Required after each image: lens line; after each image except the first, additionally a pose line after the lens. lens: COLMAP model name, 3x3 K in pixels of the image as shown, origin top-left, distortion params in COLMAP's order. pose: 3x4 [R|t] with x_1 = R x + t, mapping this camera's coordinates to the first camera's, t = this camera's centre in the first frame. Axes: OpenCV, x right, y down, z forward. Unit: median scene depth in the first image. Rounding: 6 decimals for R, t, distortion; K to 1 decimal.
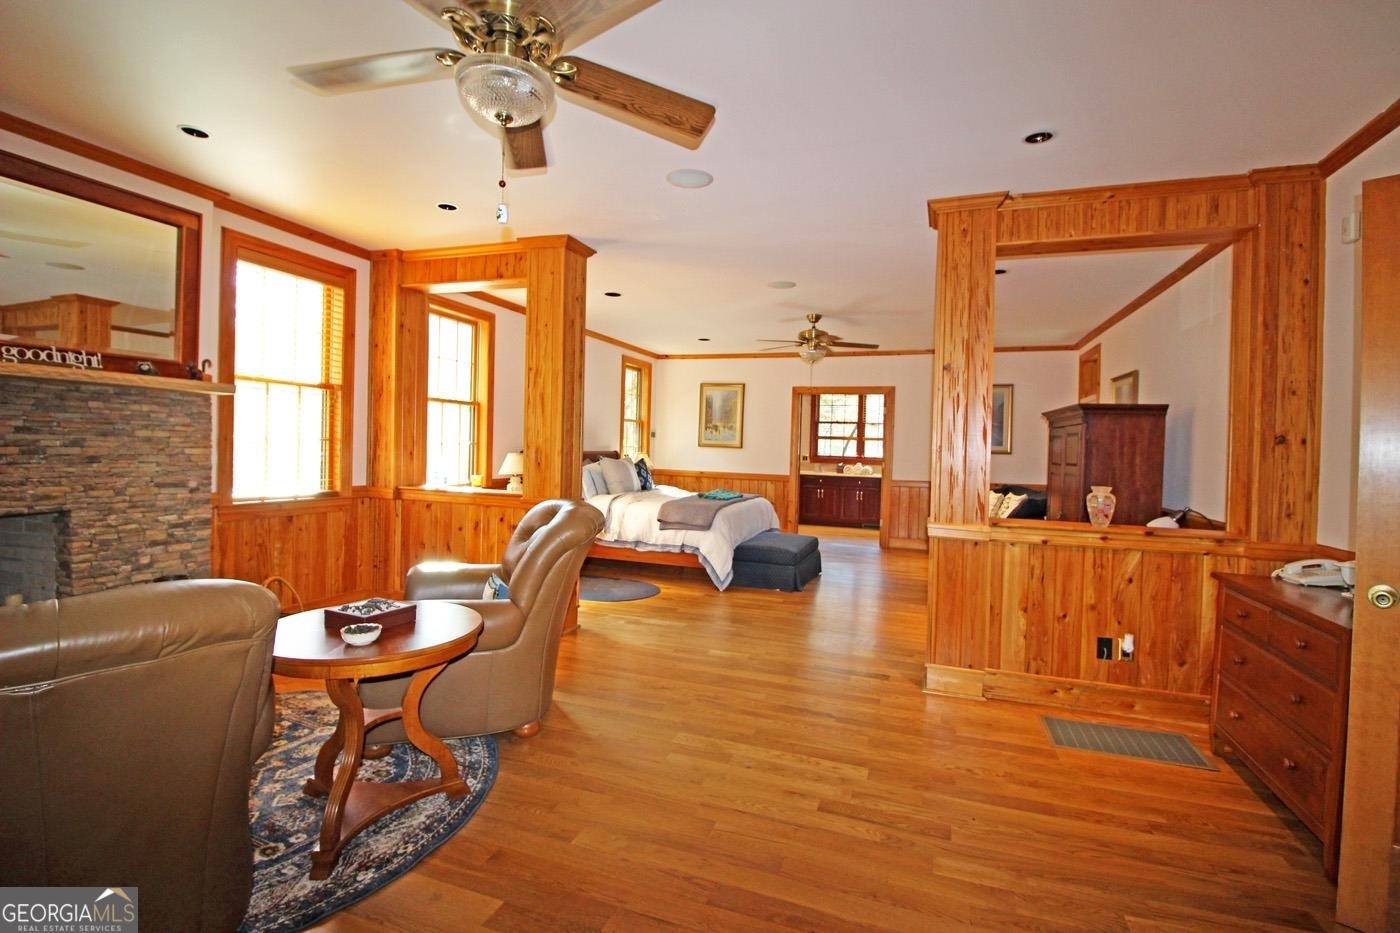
lens RADIAL K [[641.5, 0, 705.9], [0, 641.5, 463.3], [0, 0, 1]] dist [-0.013651, -0.003722]
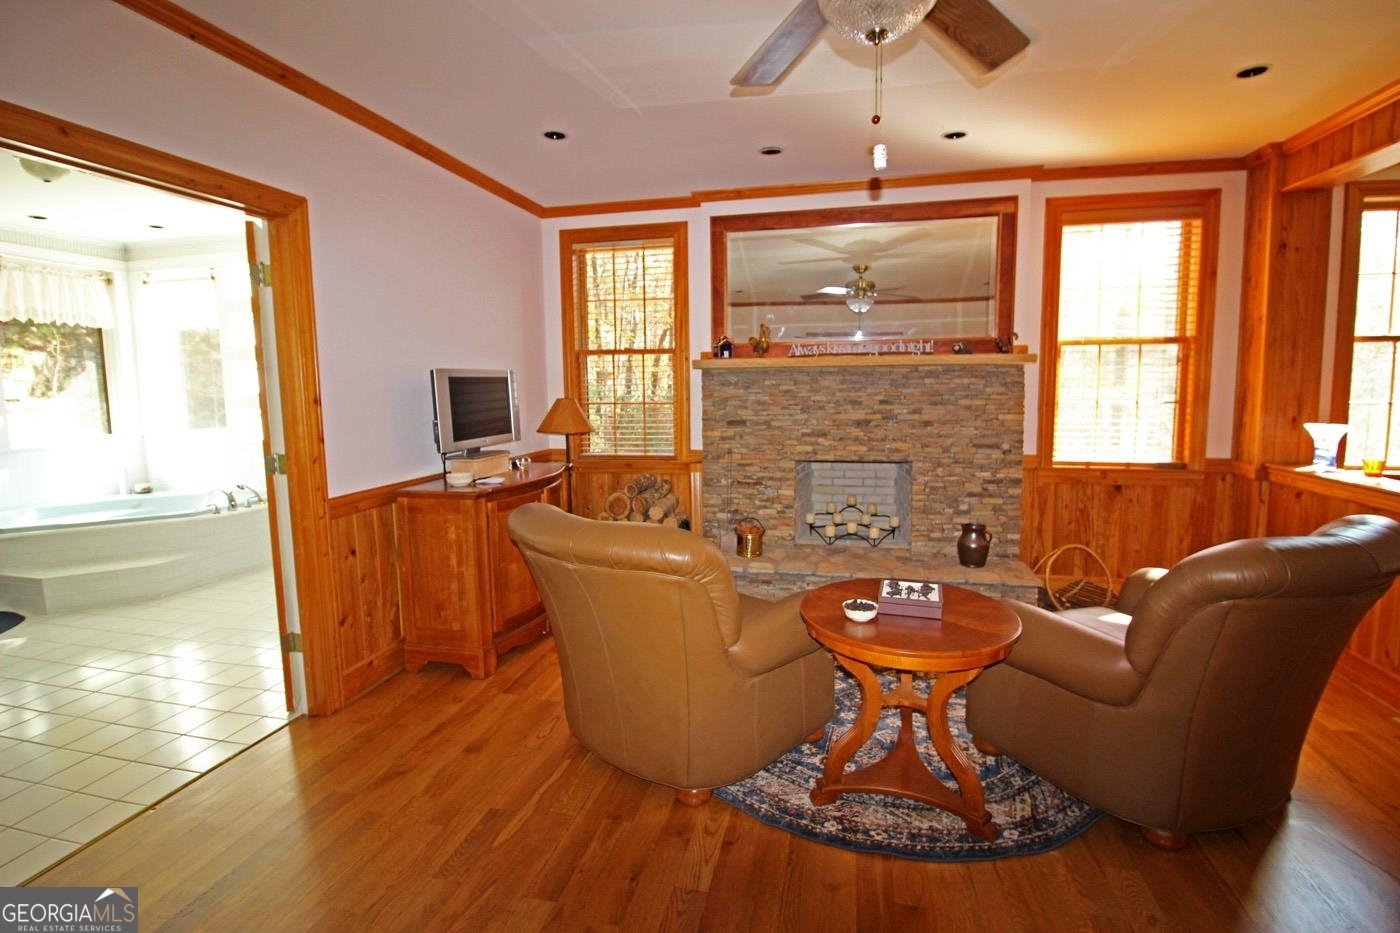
lens RADIAL K [[641.5, 0, 708.8], [0, 641.5, 458.1], [0, 0, 1]] dist [-0.013651, -0.003722]
pose [[0.115922, 0.082845, -0.989797, 0.253097], [-0.010302, 0.996562, 0.082204, -0.034848], [0.993205, 0.000668, 0.116377, 0.361076]]
